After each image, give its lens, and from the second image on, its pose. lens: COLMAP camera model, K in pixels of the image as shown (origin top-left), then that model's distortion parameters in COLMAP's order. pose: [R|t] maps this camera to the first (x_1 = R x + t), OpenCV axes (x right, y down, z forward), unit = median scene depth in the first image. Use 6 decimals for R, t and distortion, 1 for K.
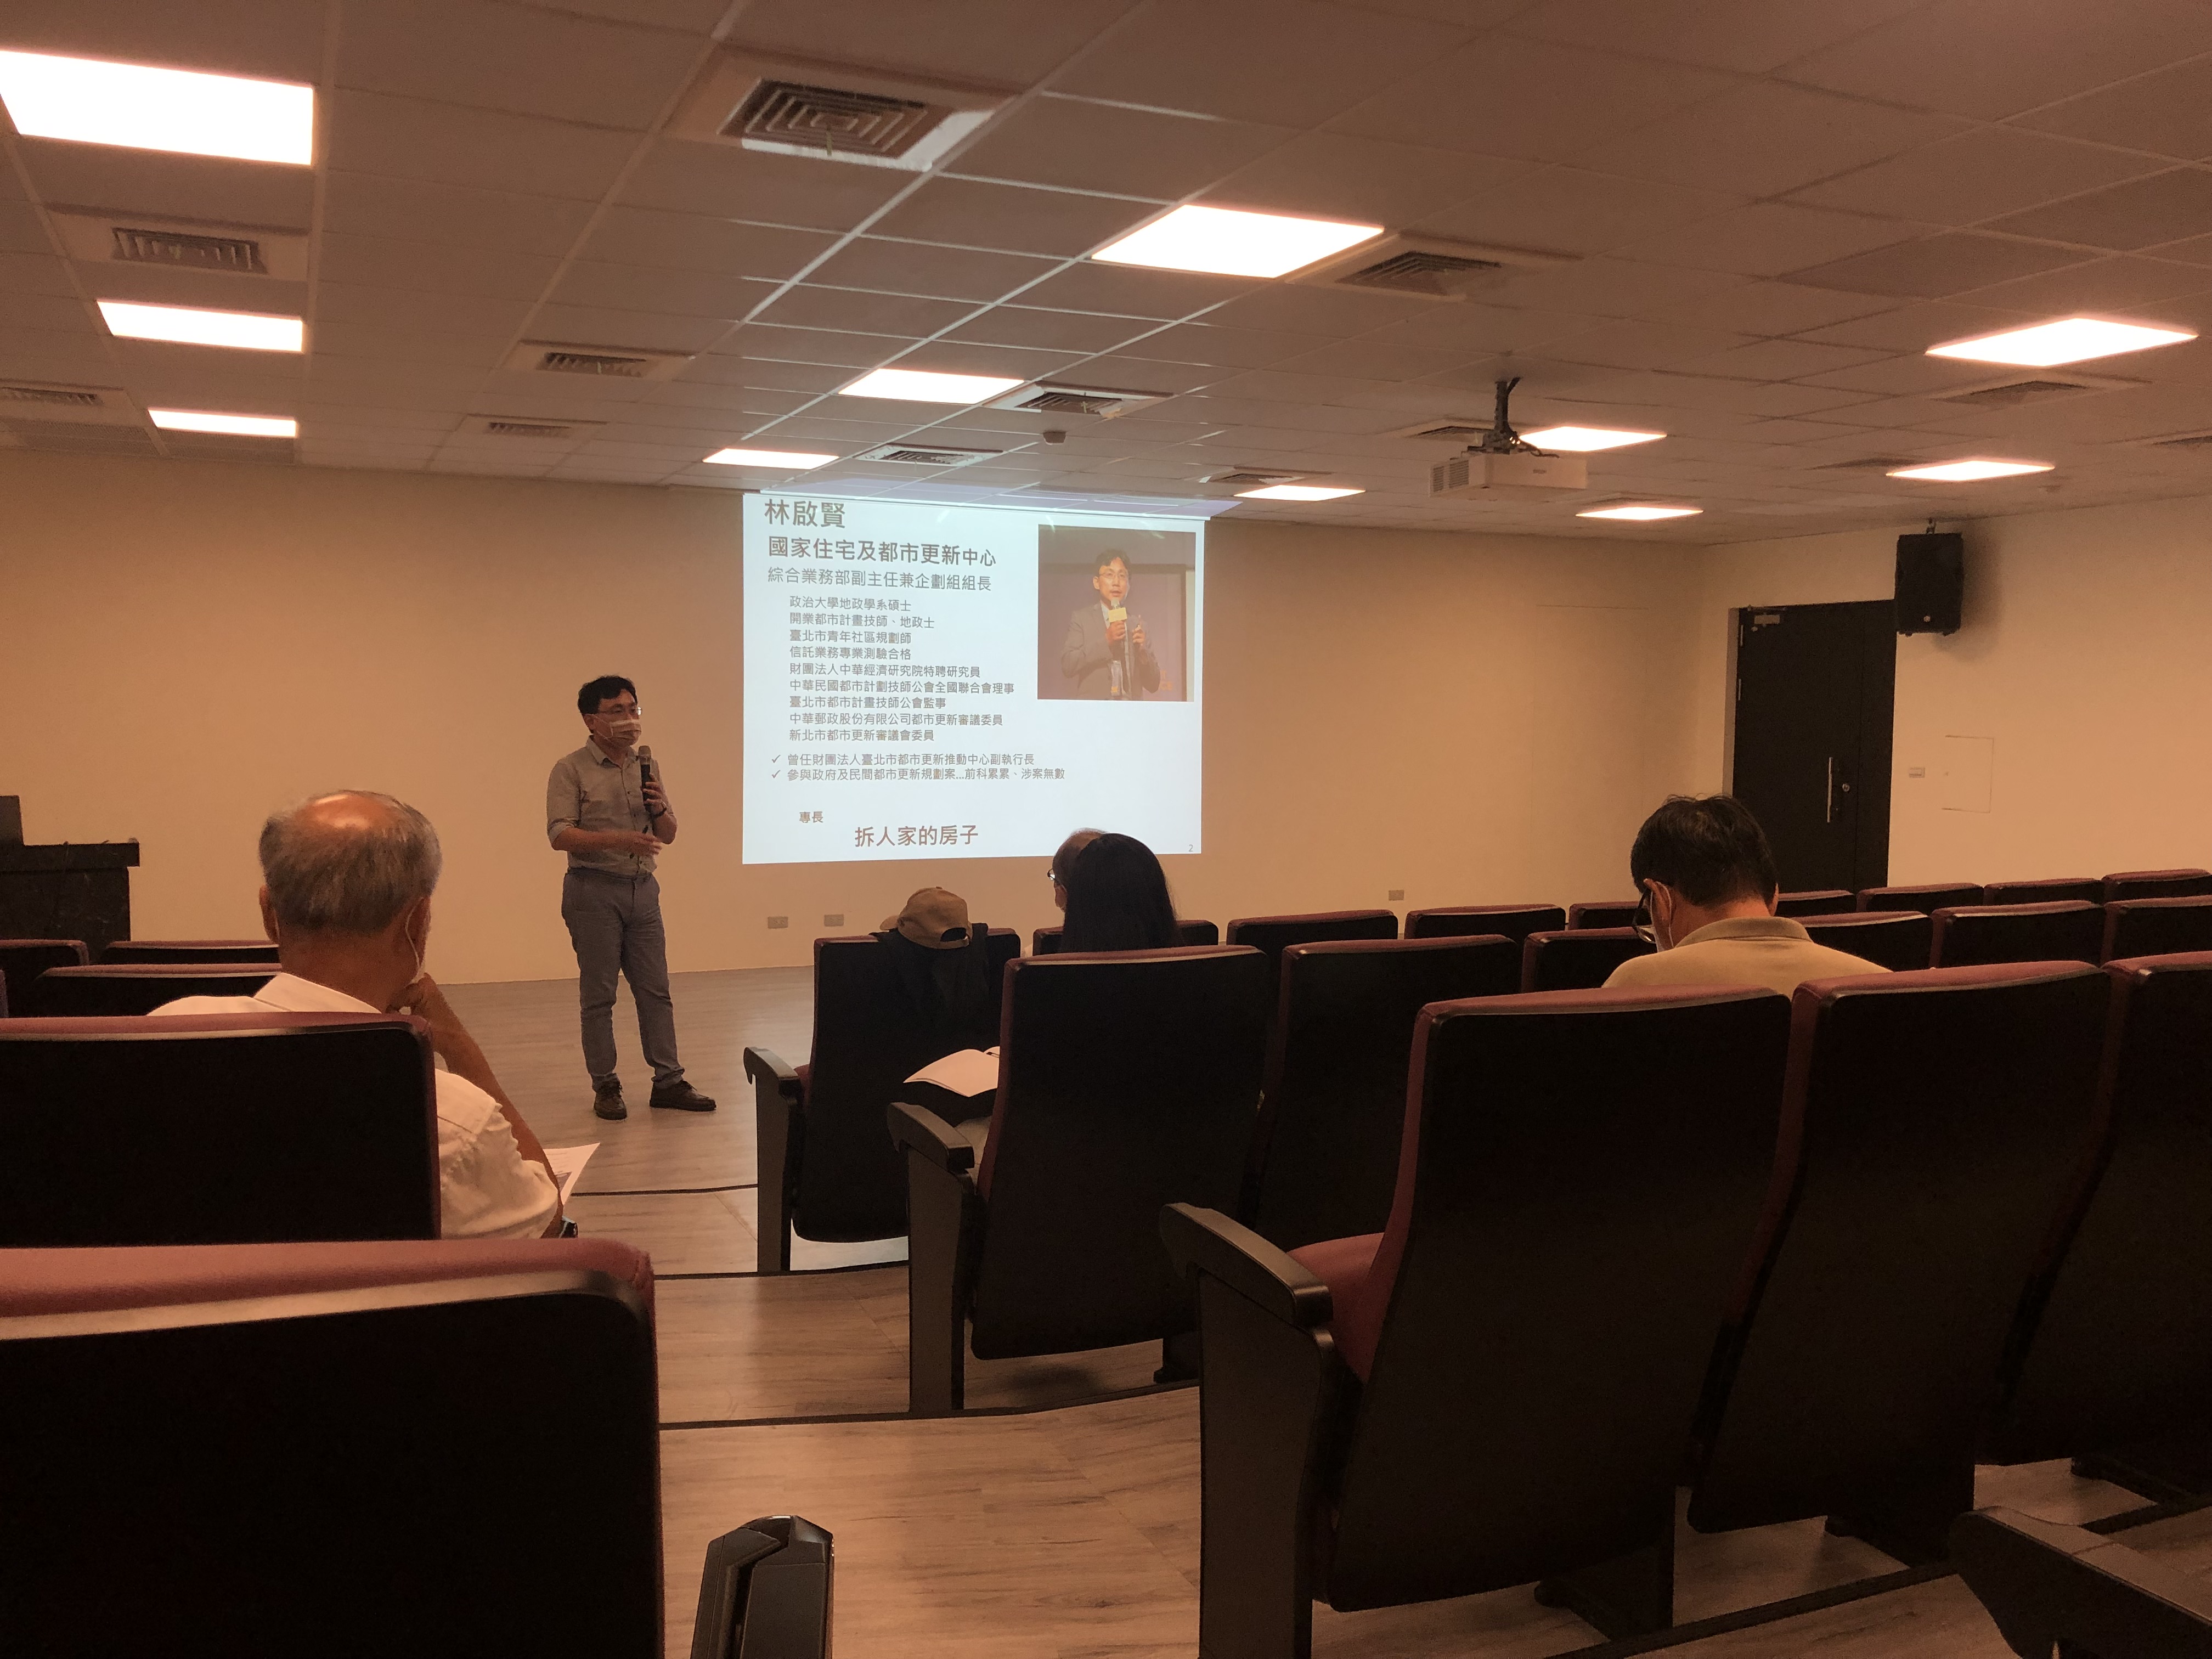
lens RADIAL K [[1796.0, 0, 1138.7], [0, 1796.0, 833.3], [0, 0, 1]] dist [0.017579, -0.003753]
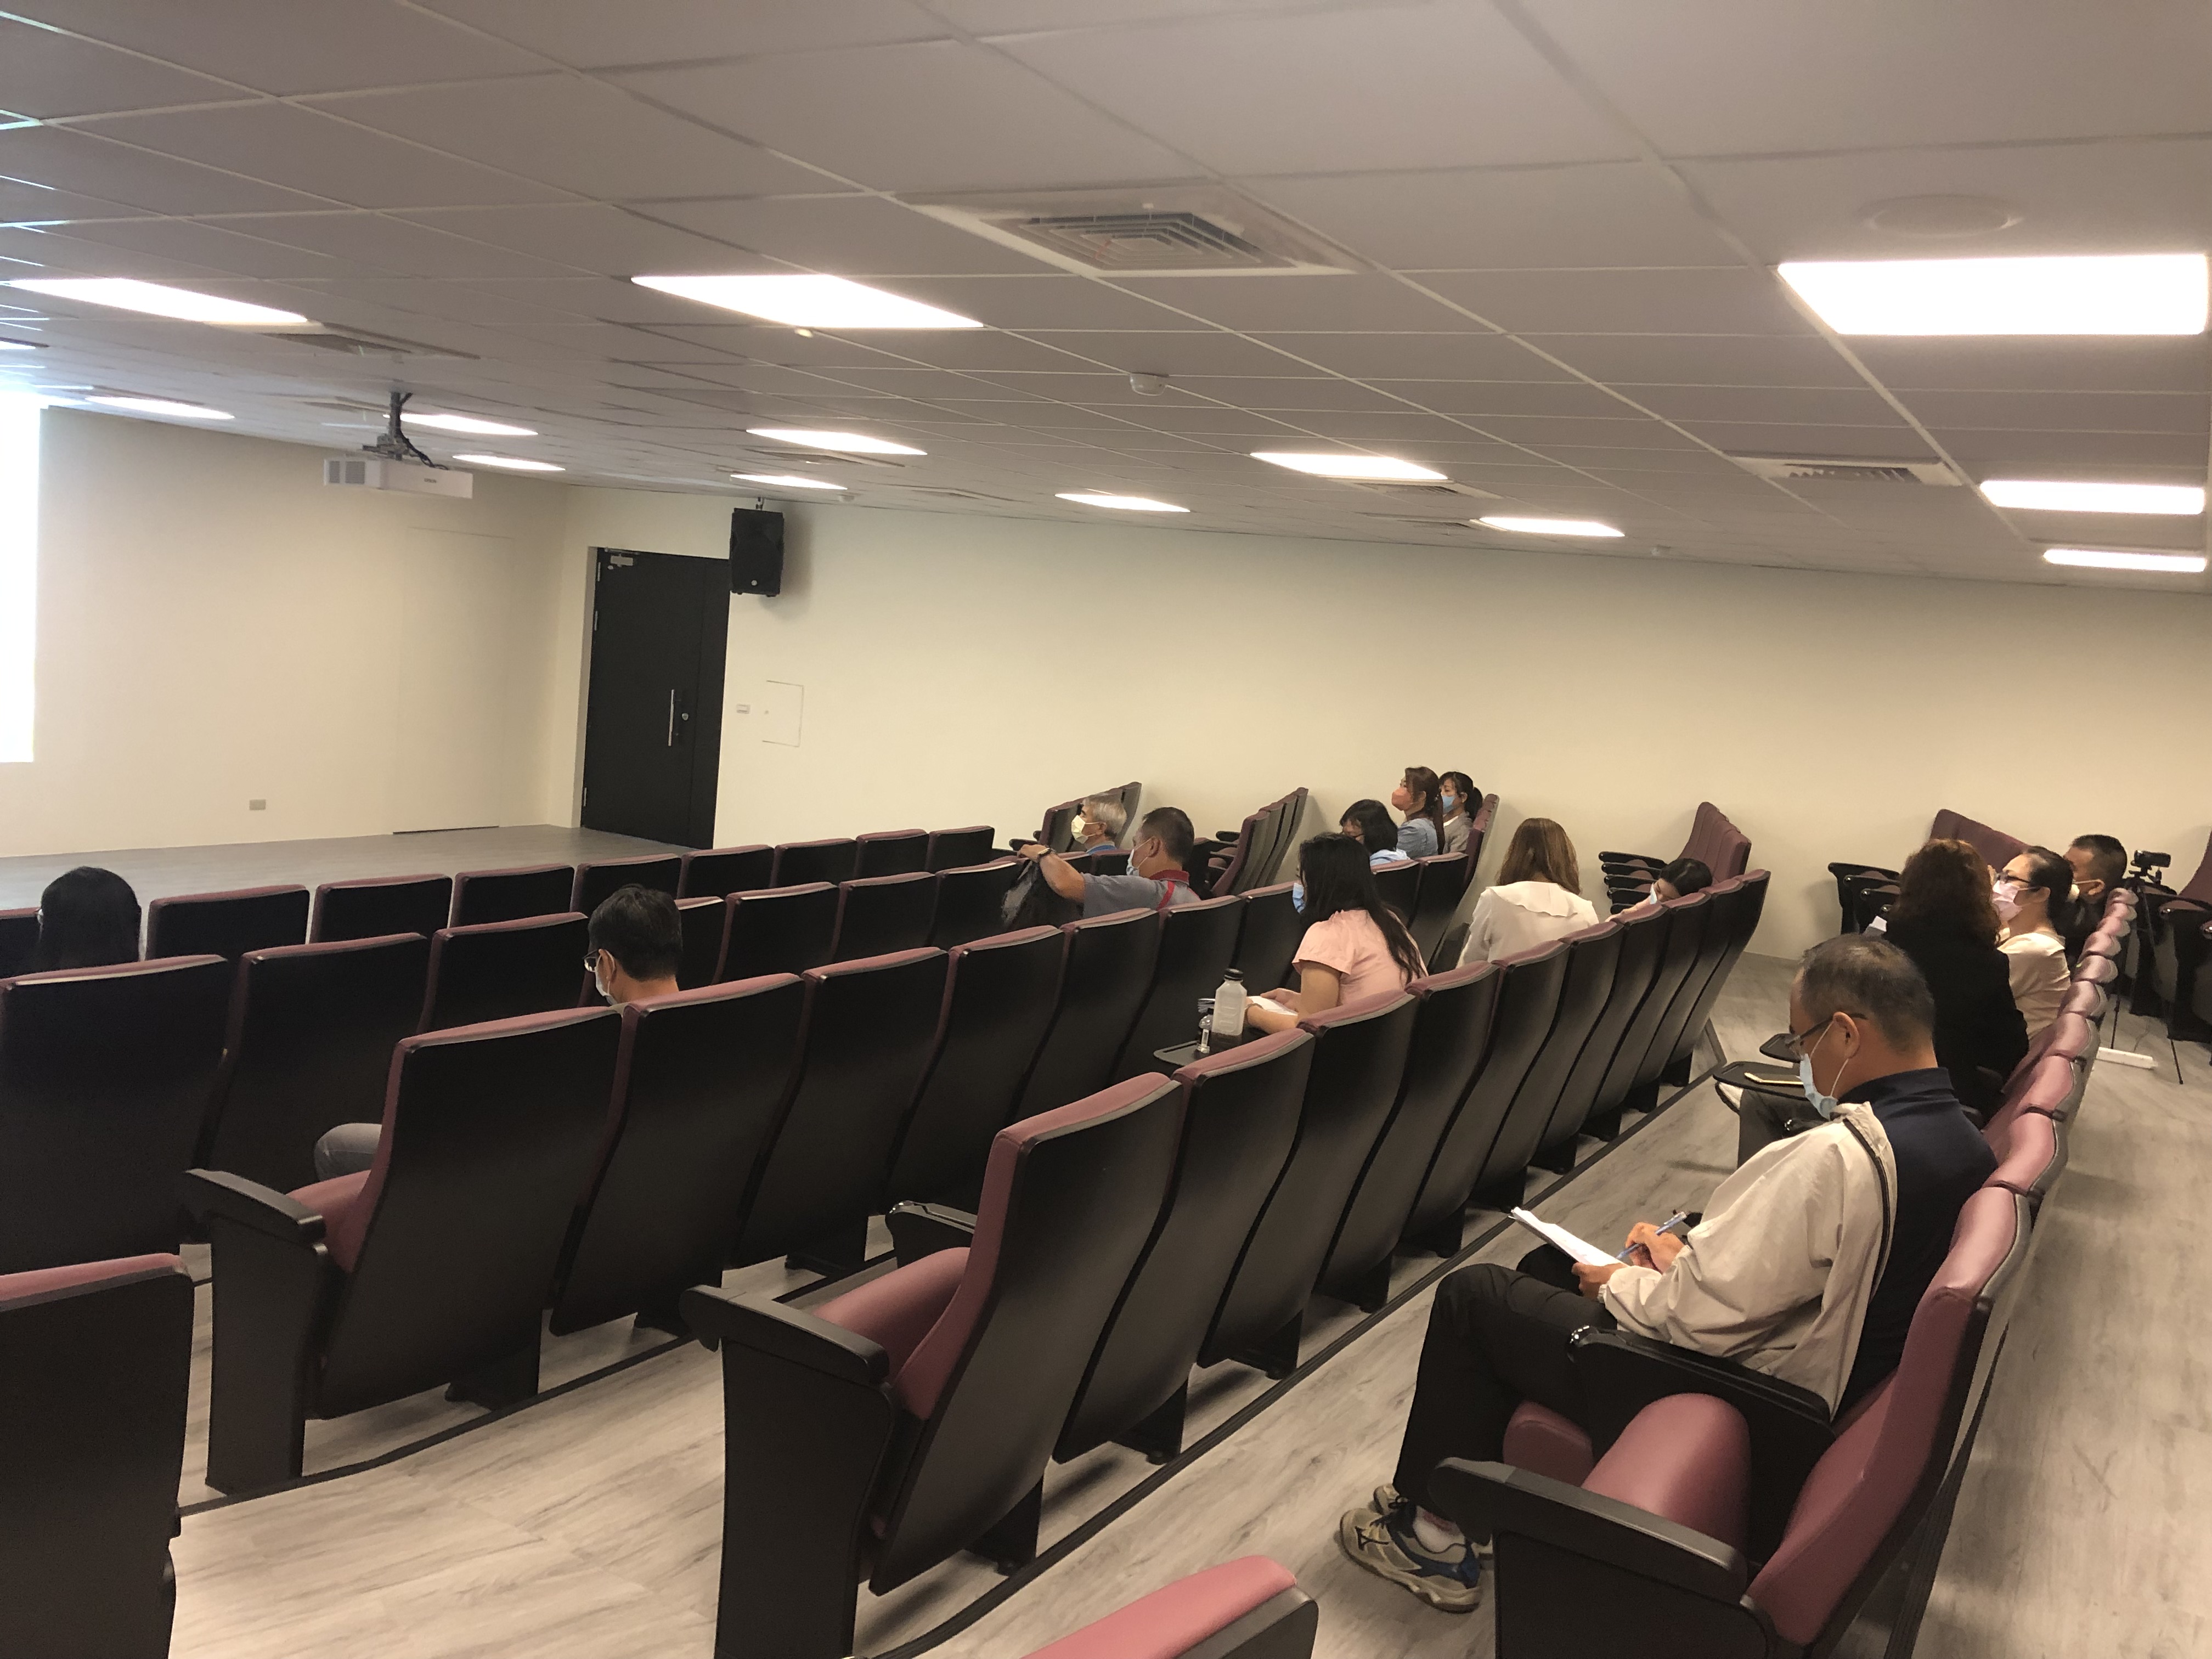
lens RADIAL K [[1796.0, 0, 1138.7], [0, 1796.0, 833.3], [0, 0, 1]] dist [0.017579, -0.003753]
pose [[0.814763, 0.003286, 0.579785, -0.085556], [-0.048295, 0.996893, 0.062218, -0.079012], [-0.577779, -0.078694, 0.812391, -0.245128]]
